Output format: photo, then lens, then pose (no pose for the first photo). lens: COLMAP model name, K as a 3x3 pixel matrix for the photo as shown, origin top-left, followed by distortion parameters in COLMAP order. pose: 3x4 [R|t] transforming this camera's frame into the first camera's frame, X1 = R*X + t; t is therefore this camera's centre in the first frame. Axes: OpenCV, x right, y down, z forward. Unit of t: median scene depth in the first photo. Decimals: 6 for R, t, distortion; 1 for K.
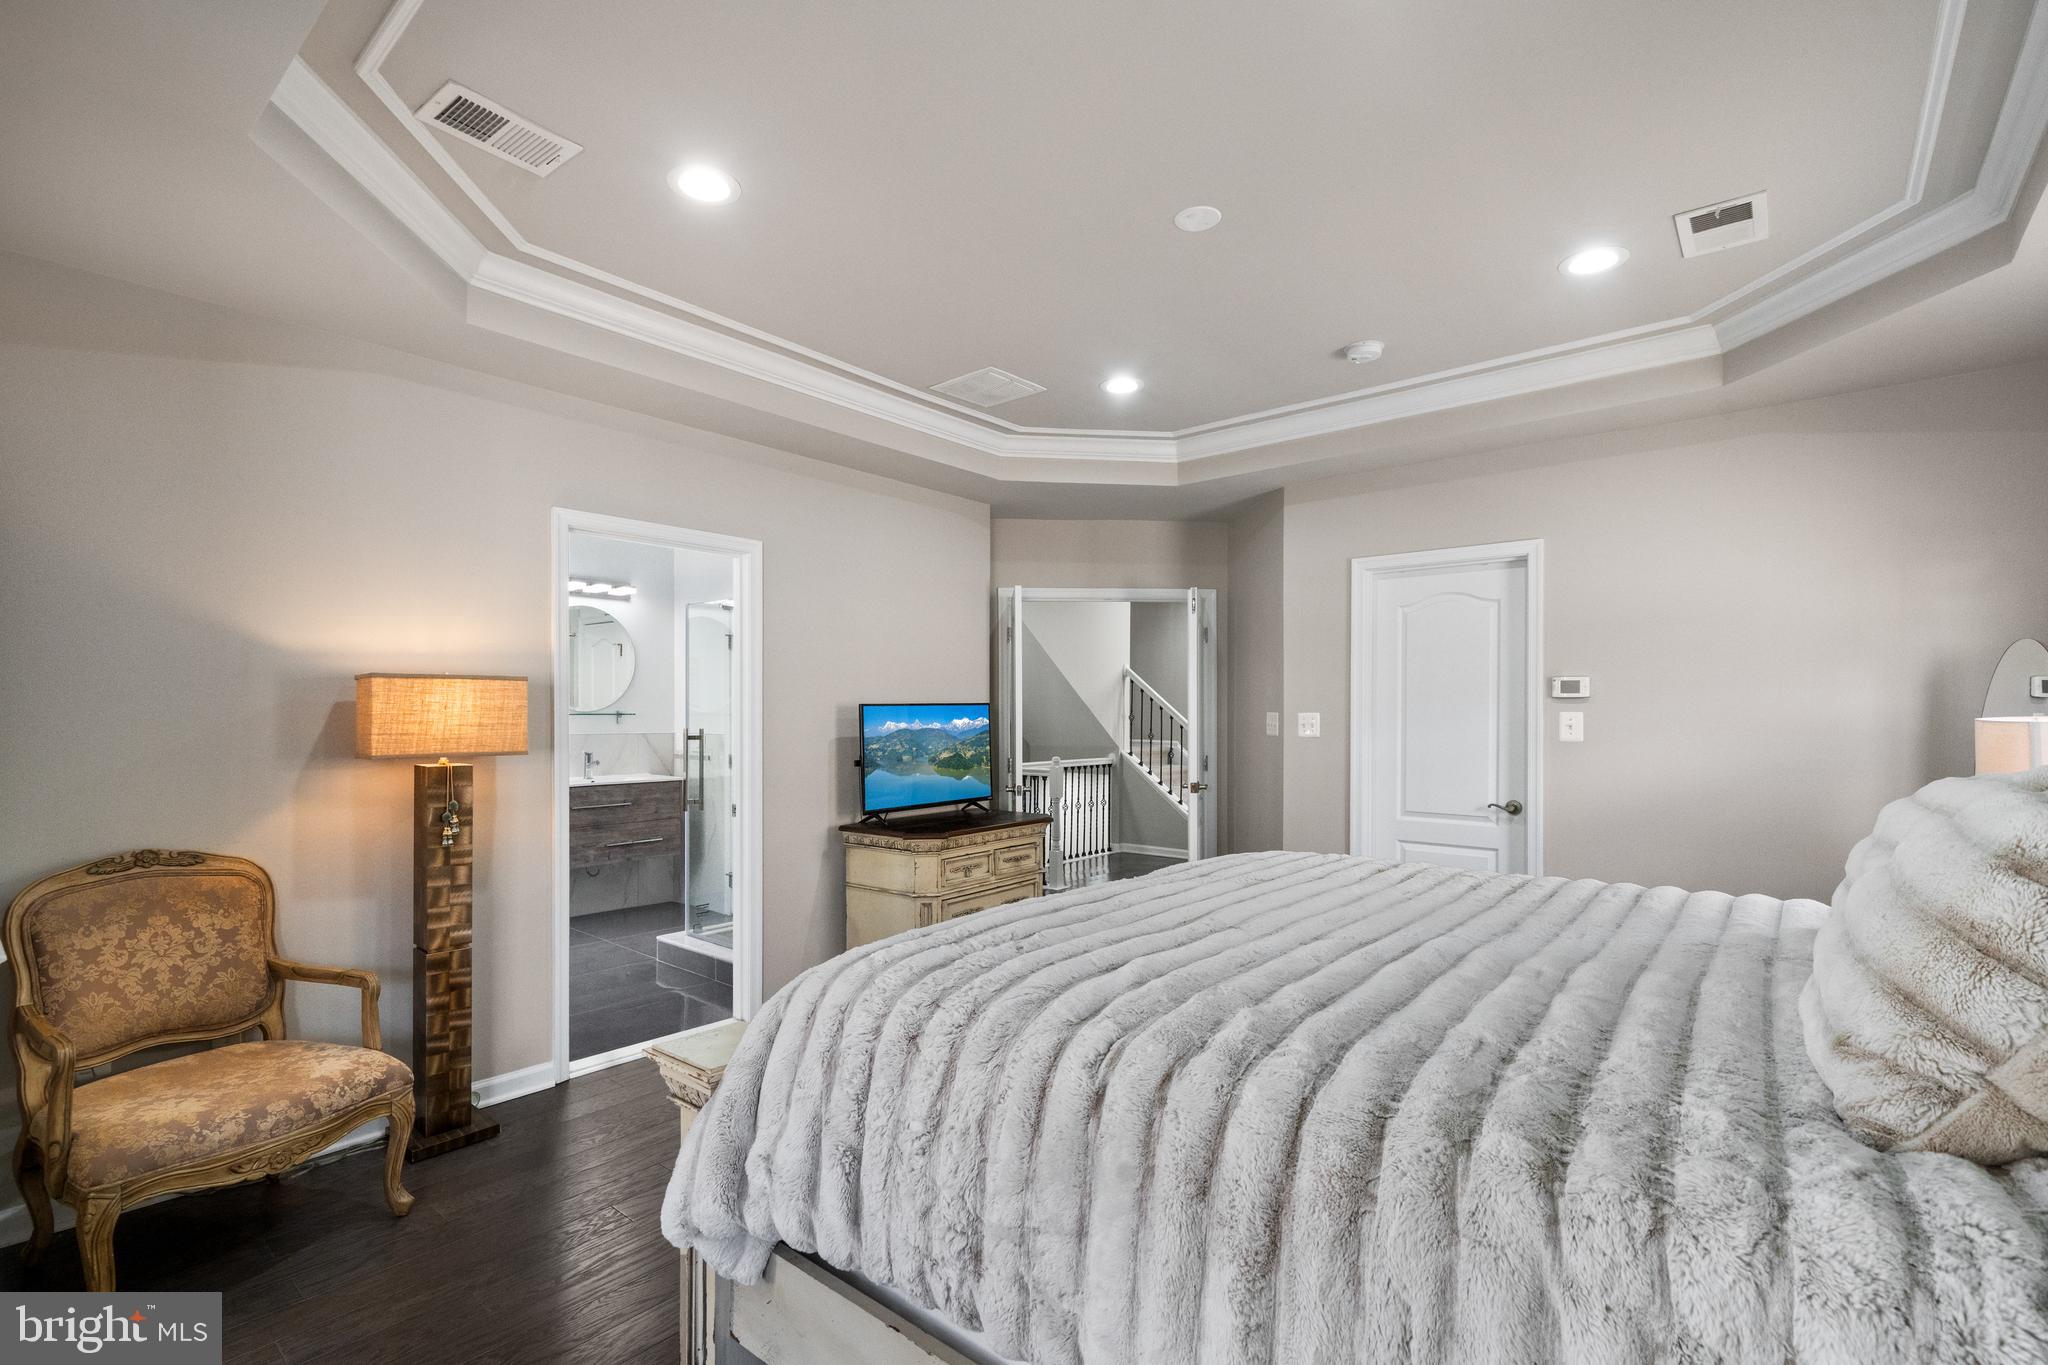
lens RADIAL K [[936.5, 0, 1009.9], [0, 936.5, 702.1], [0, 0, 1]] dist [0.001064, 0.000157]
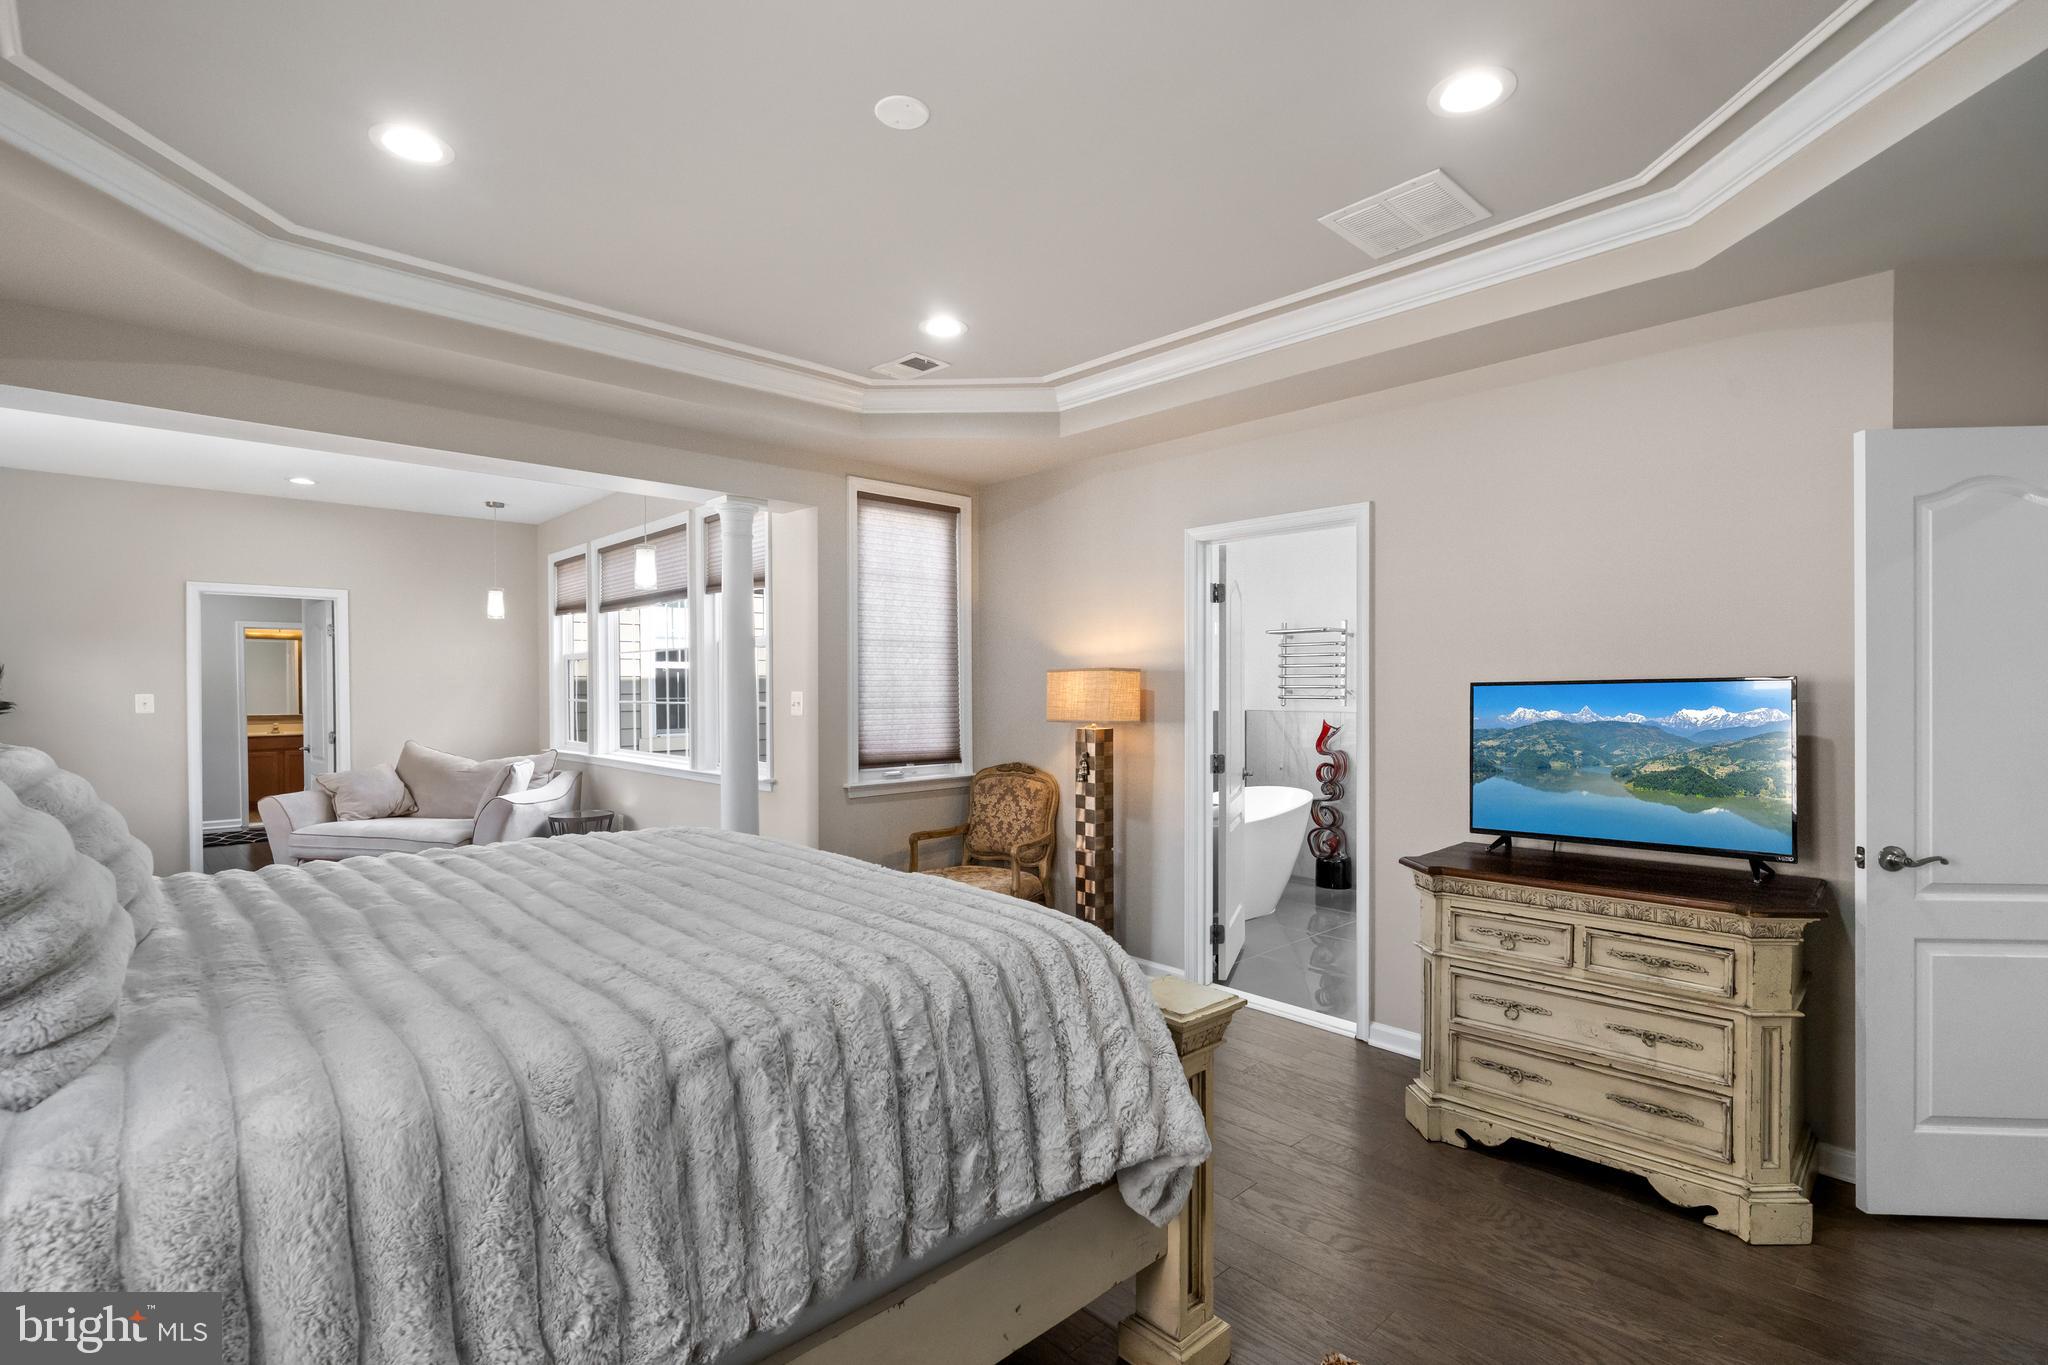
lens RADIAL K [[936.5, 0, 1033.9], [0, 936.5, 698.9], [0, 0, 1]] dist [0.001064, 0.000157]
pose [[-0.094670, 0.007764, -0.995478, 0.629095], [0.009210, 0.999934, 0.006923, 0.005444], [0.995466, -0.008513, -0.094736, 0.734981]]
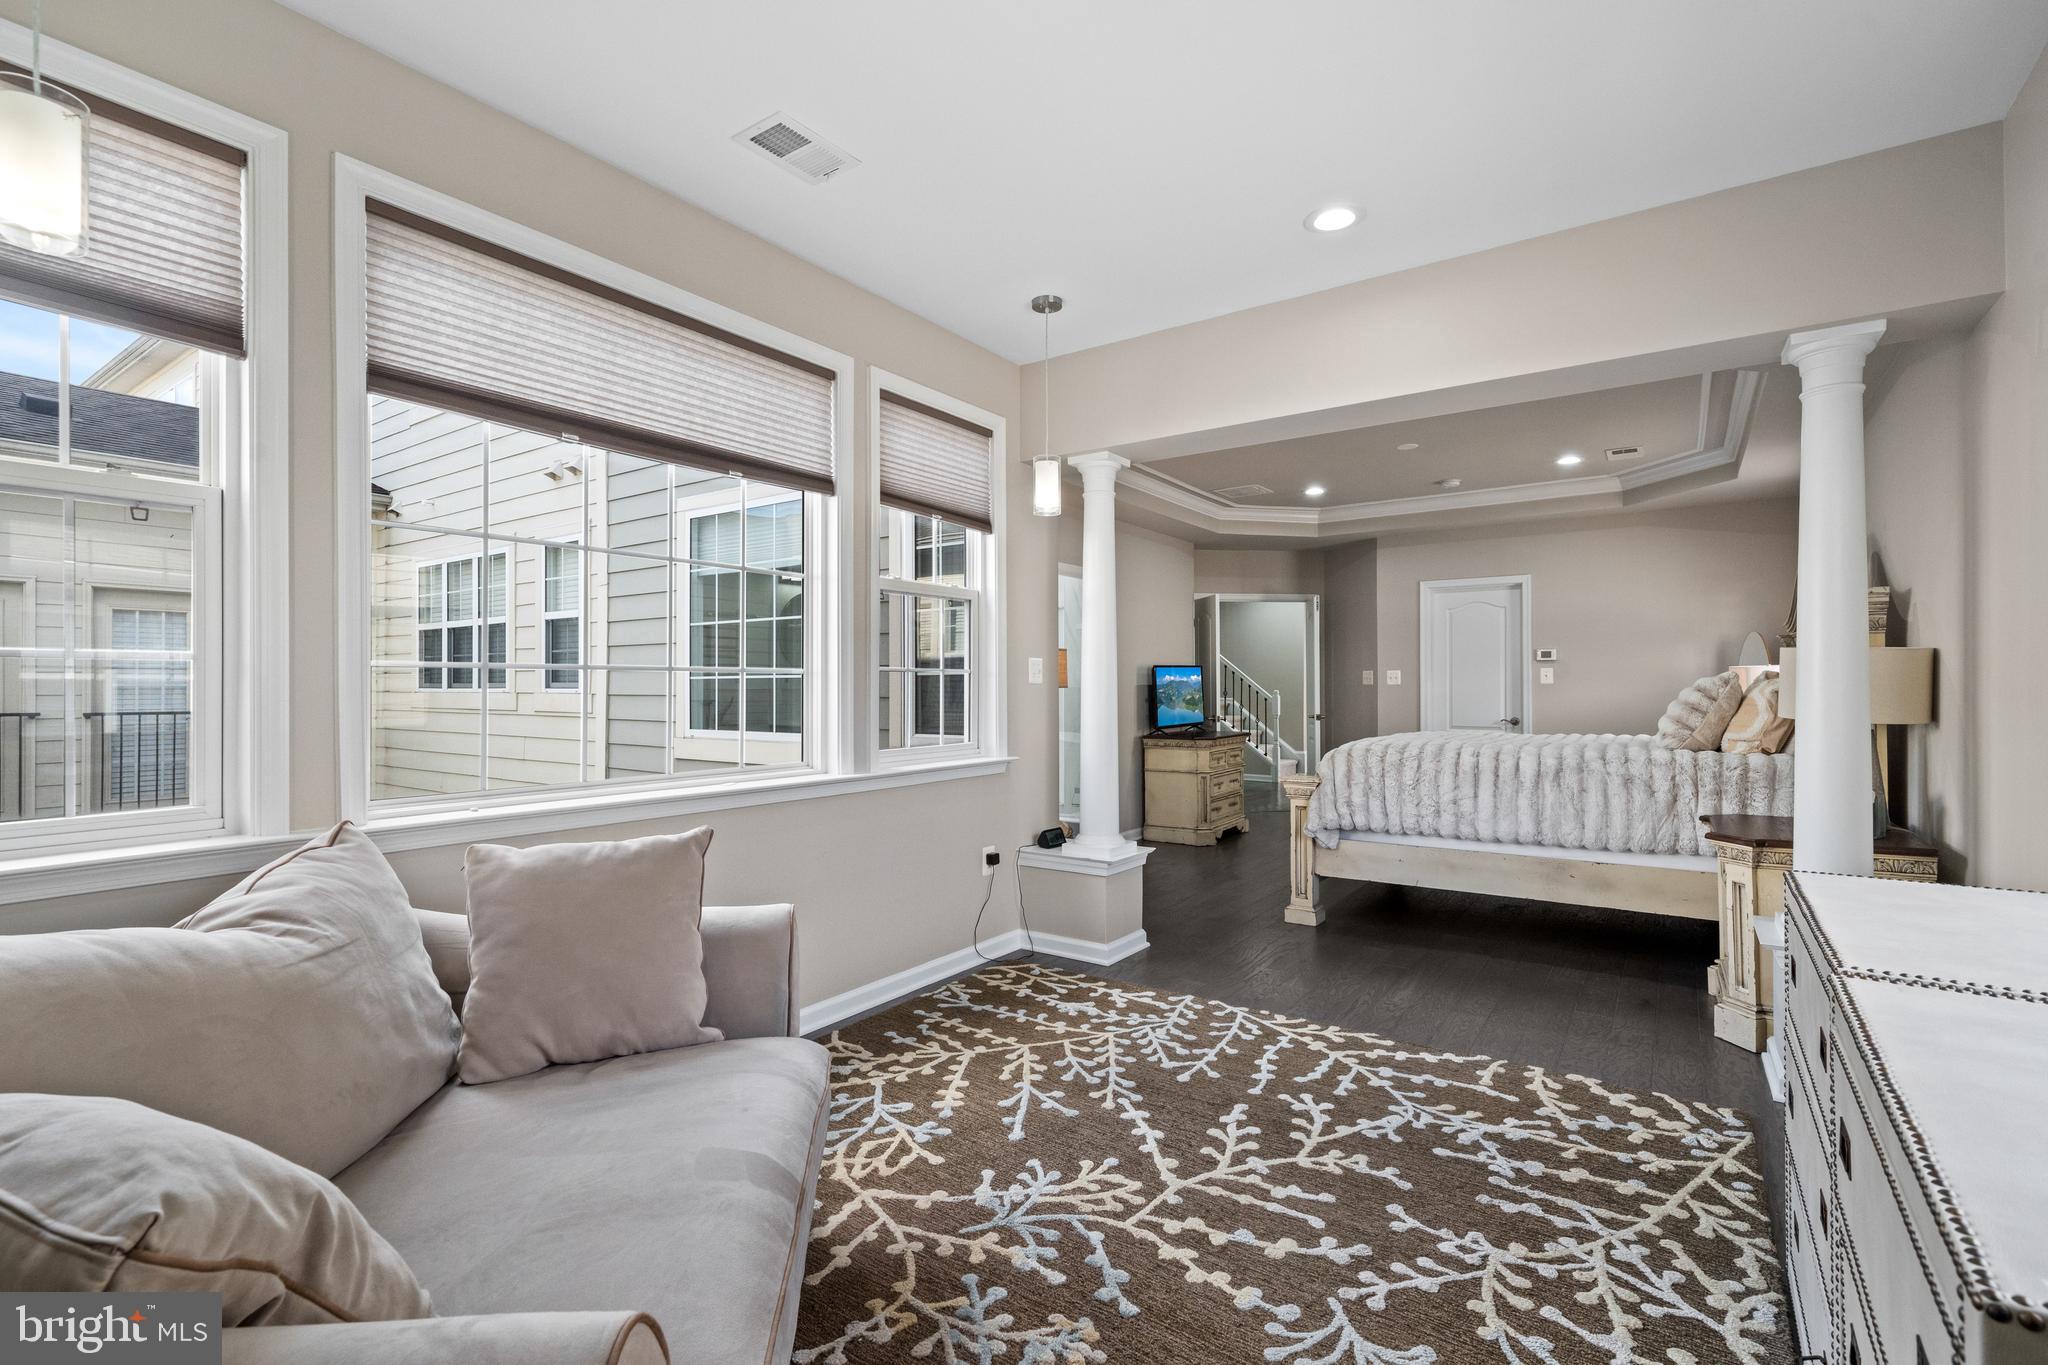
lens RADIAL K [[936.5, 0, 1019.9], [0, 936.5, 672.0], [0, 0, 1]] dist [0.001064, 0.000157]
pose [[0.995529, -0.003536, 0.094385, -0.587429], [0.004150, 0.999971, -0.006315, 0.024483], [-0.094360, 0.006679, 0.995516, -0.718261]]
